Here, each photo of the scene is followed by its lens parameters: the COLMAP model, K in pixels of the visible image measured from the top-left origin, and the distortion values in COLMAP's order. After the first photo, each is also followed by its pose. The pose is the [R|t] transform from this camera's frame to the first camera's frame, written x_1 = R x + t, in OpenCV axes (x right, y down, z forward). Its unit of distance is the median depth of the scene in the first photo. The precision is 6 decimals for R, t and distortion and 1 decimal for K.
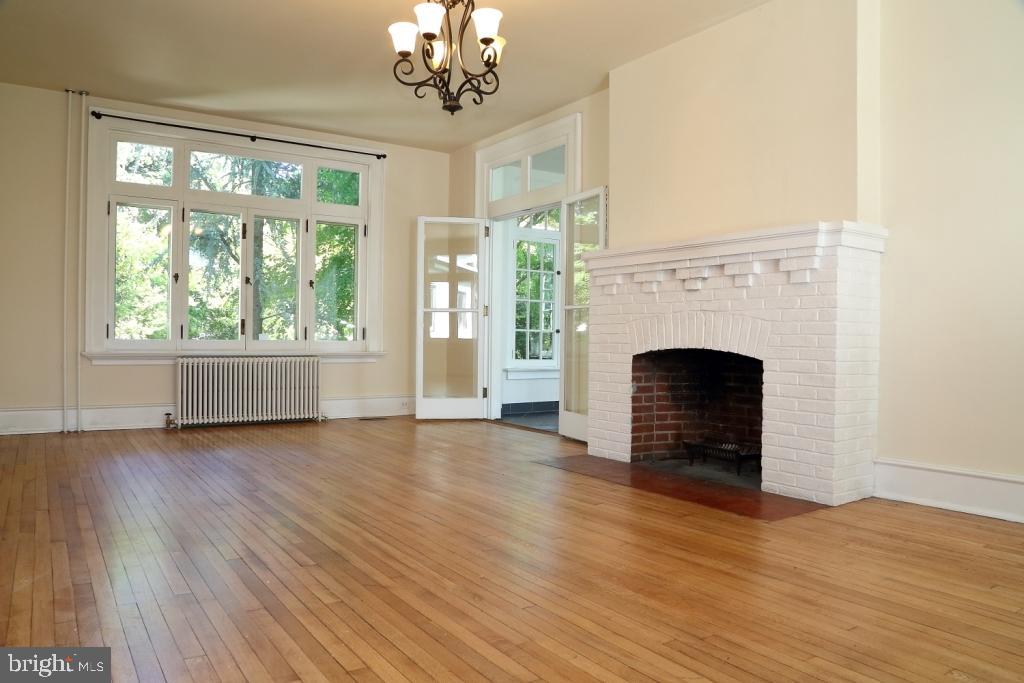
lens RADIAL K [[731.3, 0, 509.4], [0, 731.3, 340.3], [0, 0, 1]] dist [-0.118339, 0.060982]
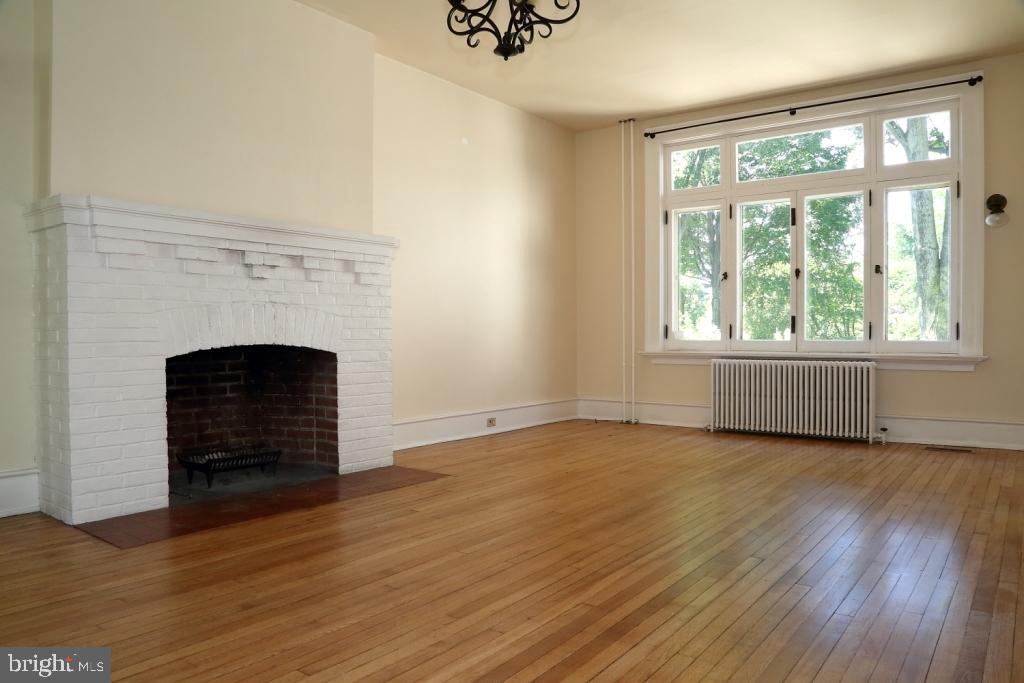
lens RADIAL K [[731.3, 0, 509.4], [0, 731.3, 340.3], [0, 0, 1]] dist [-0.118339, 0.060982]
pose [[-0.331490, -0.017450, 0.943297, -0.714418], [0.004755, 0.999785, 0.020166, -0.010817], [-0.943447, 0.011171, -0.331335, 1.069301]]
